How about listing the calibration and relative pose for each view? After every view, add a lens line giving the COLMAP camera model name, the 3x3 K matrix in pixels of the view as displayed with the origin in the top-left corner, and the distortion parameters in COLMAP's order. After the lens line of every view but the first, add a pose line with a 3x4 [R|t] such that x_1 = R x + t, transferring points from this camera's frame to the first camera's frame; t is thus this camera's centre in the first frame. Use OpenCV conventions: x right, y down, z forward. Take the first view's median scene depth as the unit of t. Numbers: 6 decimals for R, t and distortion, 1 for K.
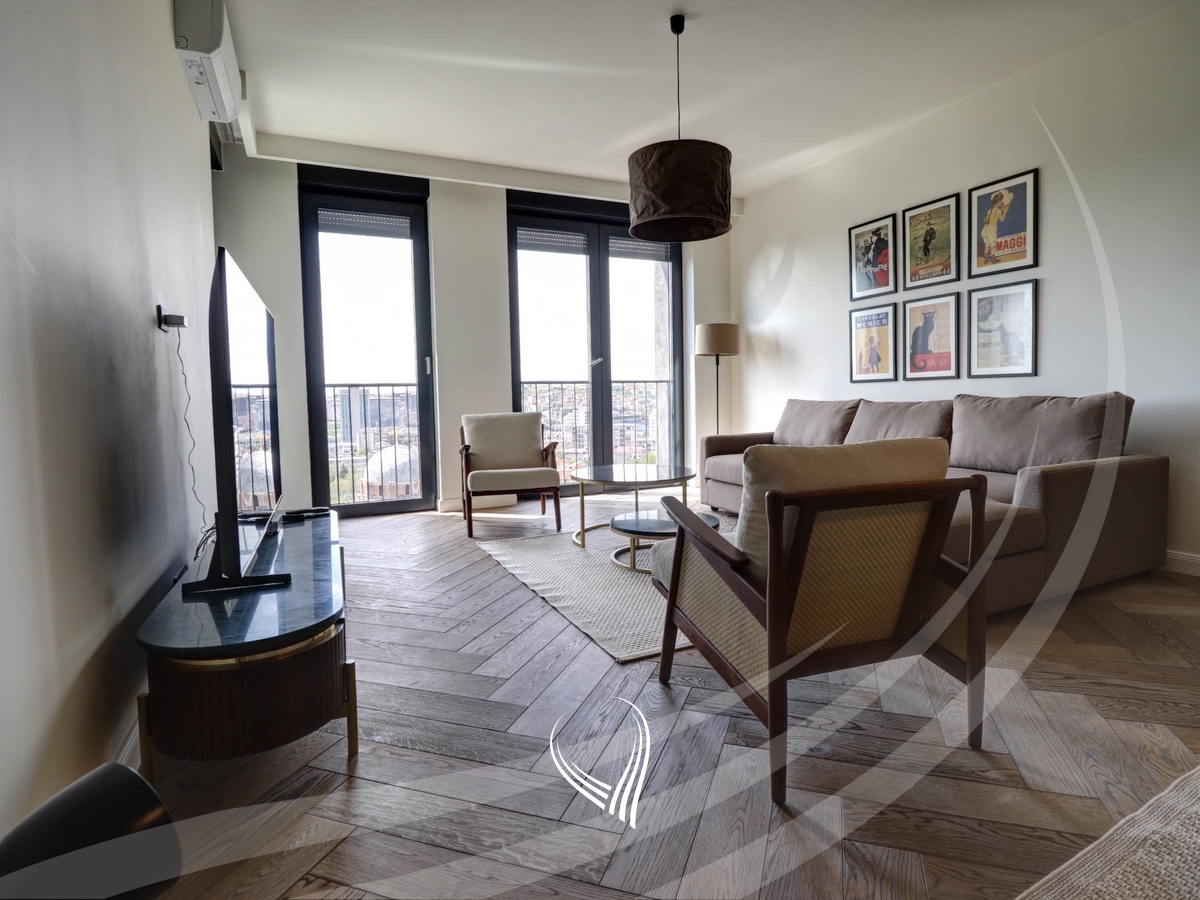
lens RADIAL K [[651.2, 0, 623.1], [0, 651.2, 432.2], [0, 0, 1]] dist [-0.000683, -0.012185]
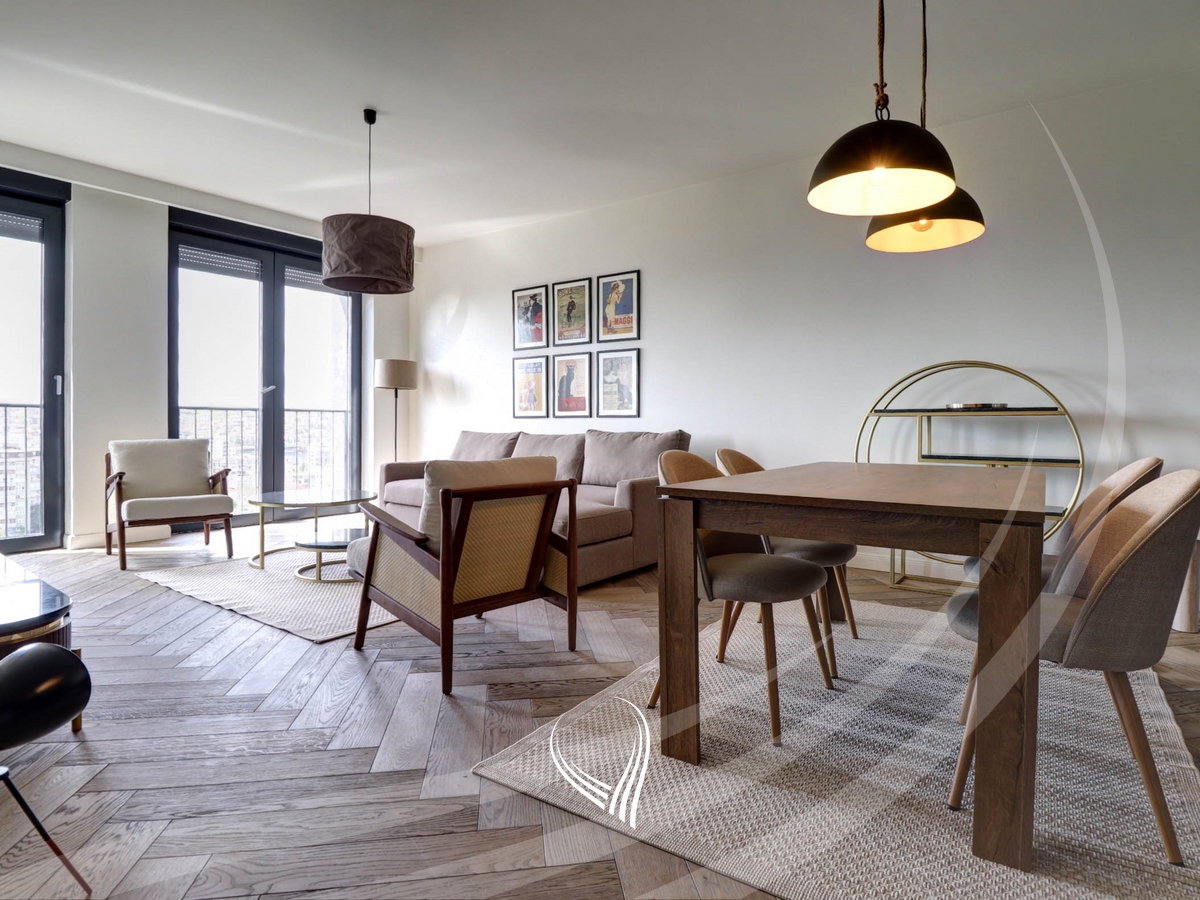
lens RADIAL K [[651.2, 0, 623.1], [0, 651.2, 432.2], [0, 0, 1]] dist [-0.000683, -0.012185]
pose [[0.883620, 0.018866, 0.467825, -0.037702], [0.004102, 0.998838, -0.048027, 0.009802], [-0.468187, 0.044356, 0.882515, -0.176423]]
